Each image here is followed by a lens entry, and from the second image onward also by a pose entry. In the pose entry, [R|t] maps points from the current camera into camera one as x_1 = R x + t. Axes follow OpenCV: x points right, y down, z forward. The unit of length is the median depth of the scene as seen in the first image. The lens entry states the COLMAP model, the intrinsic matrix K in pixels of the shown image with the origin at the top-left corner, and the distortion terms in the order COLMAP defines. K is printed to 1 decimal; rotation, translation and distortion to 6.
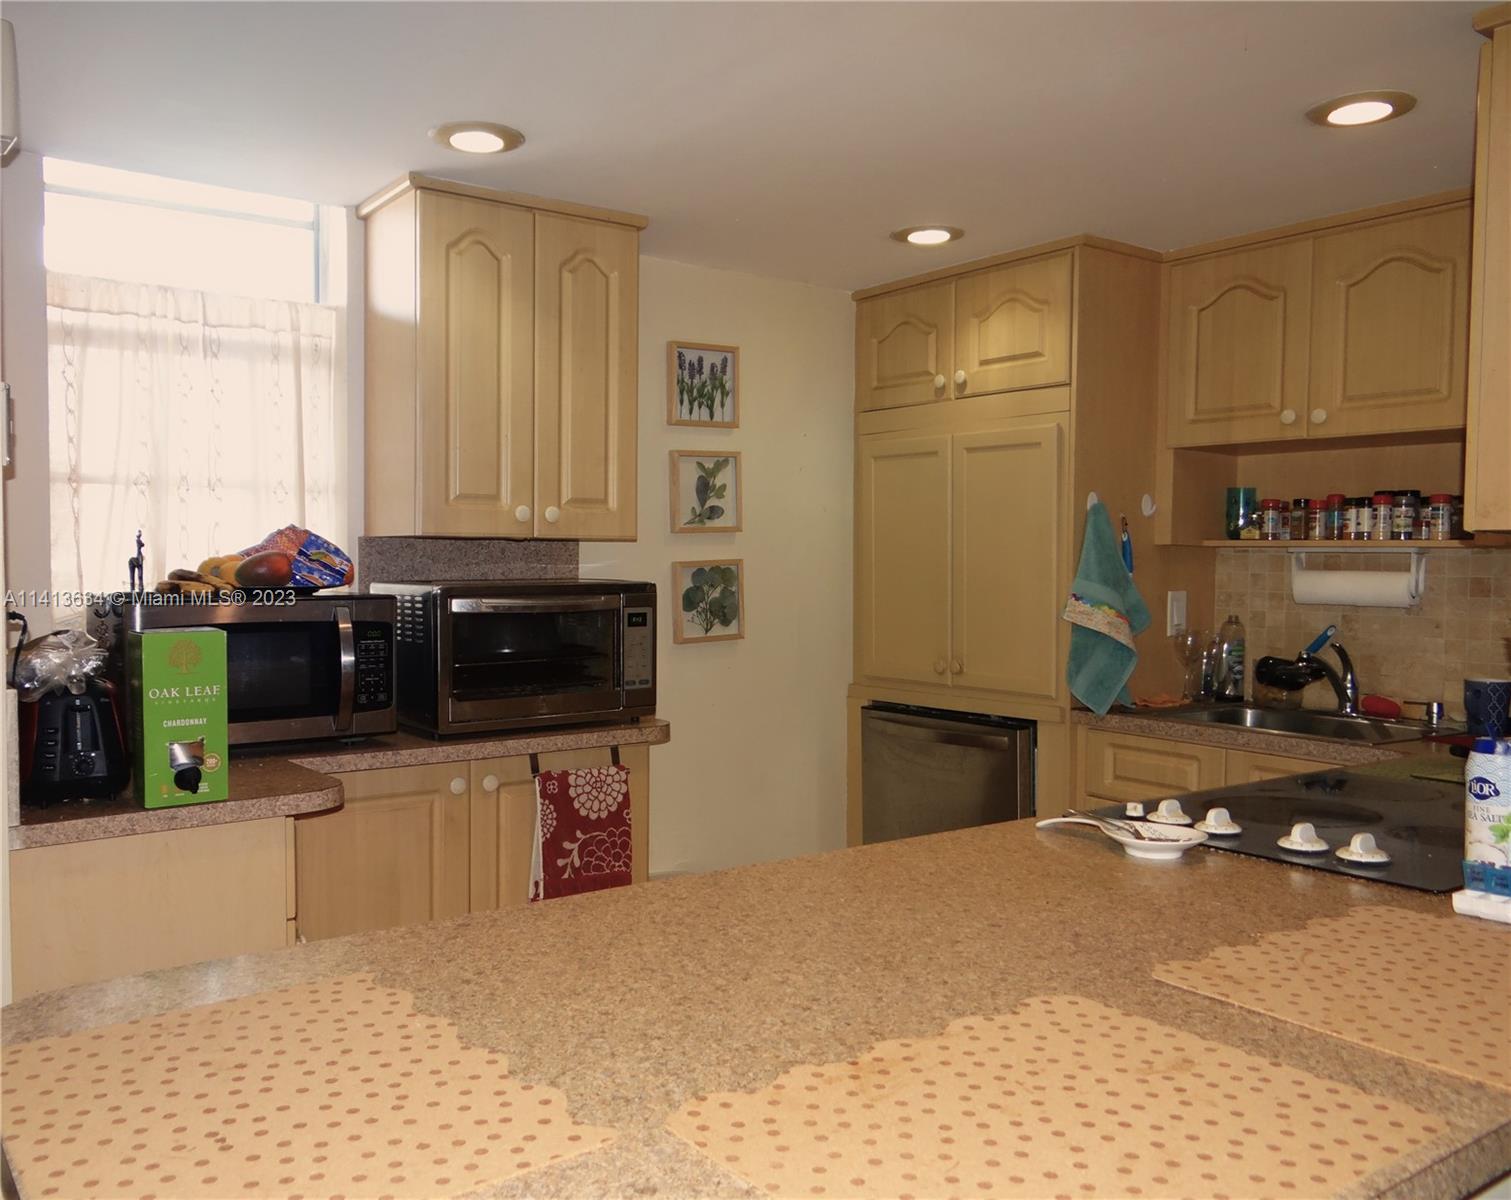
lens RADIAL K [[1304.8, 0, 715.3], [0, 1304.8, 606.4], [0, 0, 1]] dist [0.050988, -0.008134]
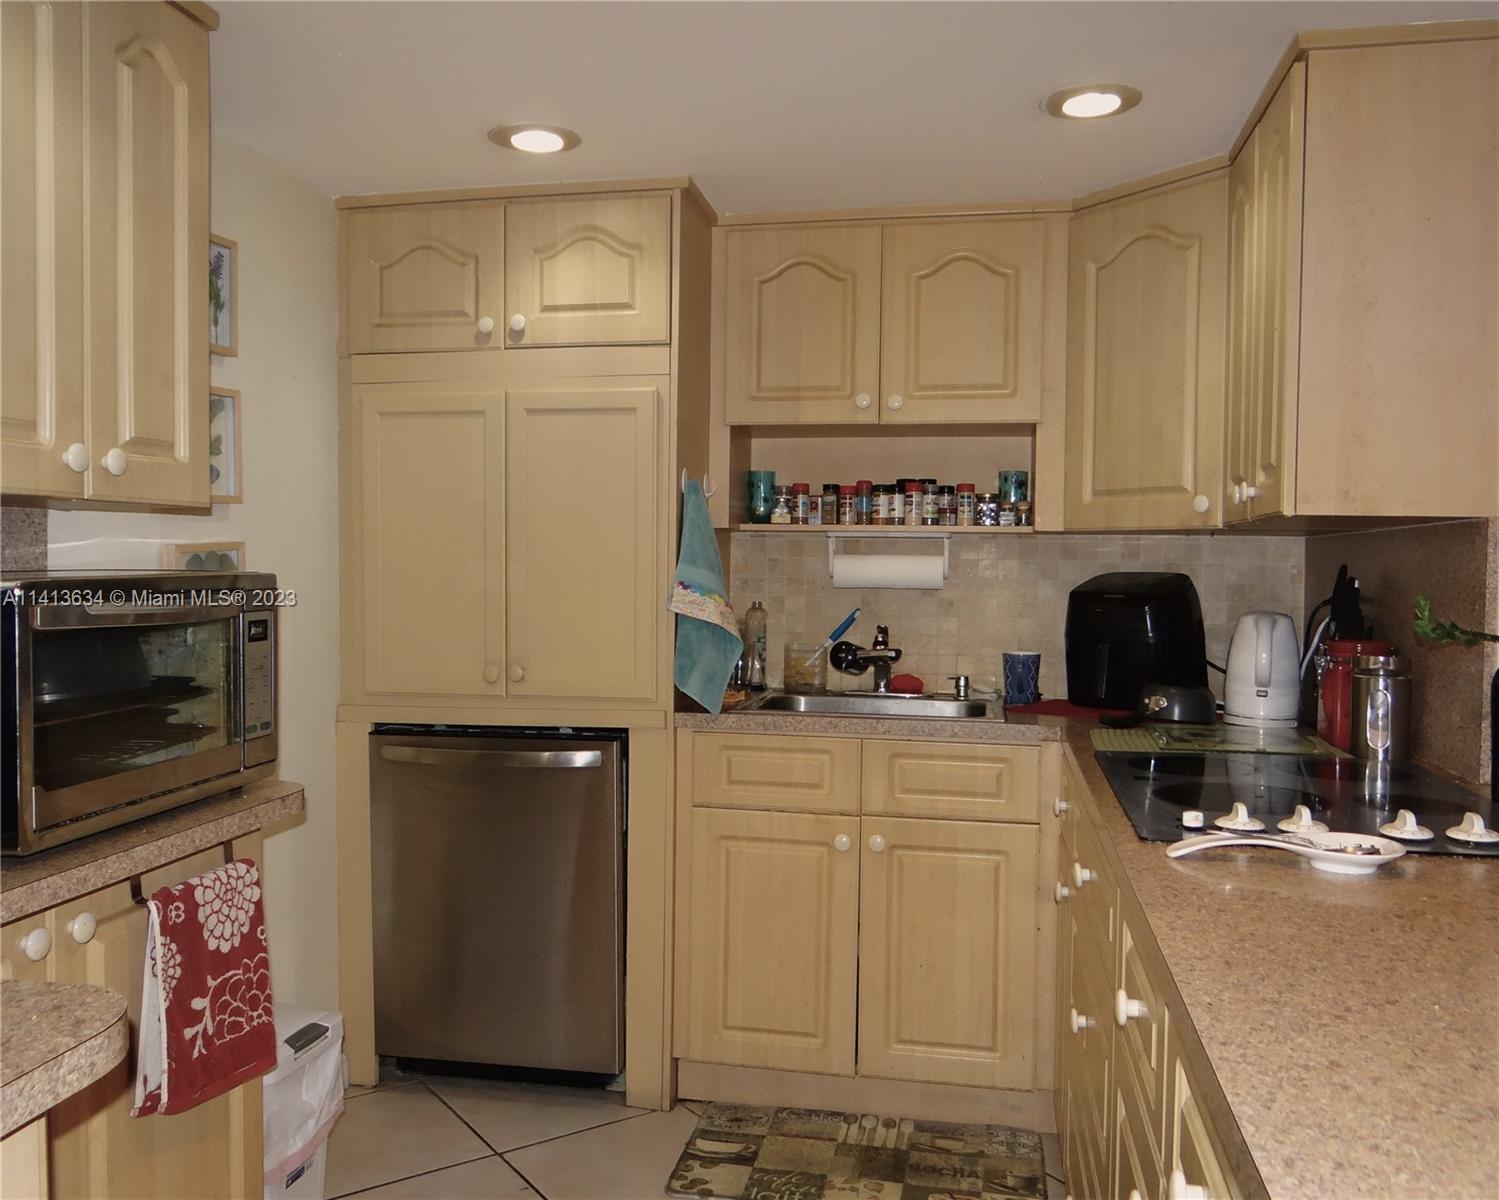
lens RADIAL K [[1294.8, 0, 749.5], [0, 1294.8, 600.0], [0, 0, 1]] dist [0.028366, 0.010357]
pose [[0.739652, -0.026108, 0.672483, -0.285343], [0.025533, 0.999616, 0.010725, -0.005358], [-0.672505, 0.009238, 0.740035, 0.323680]]
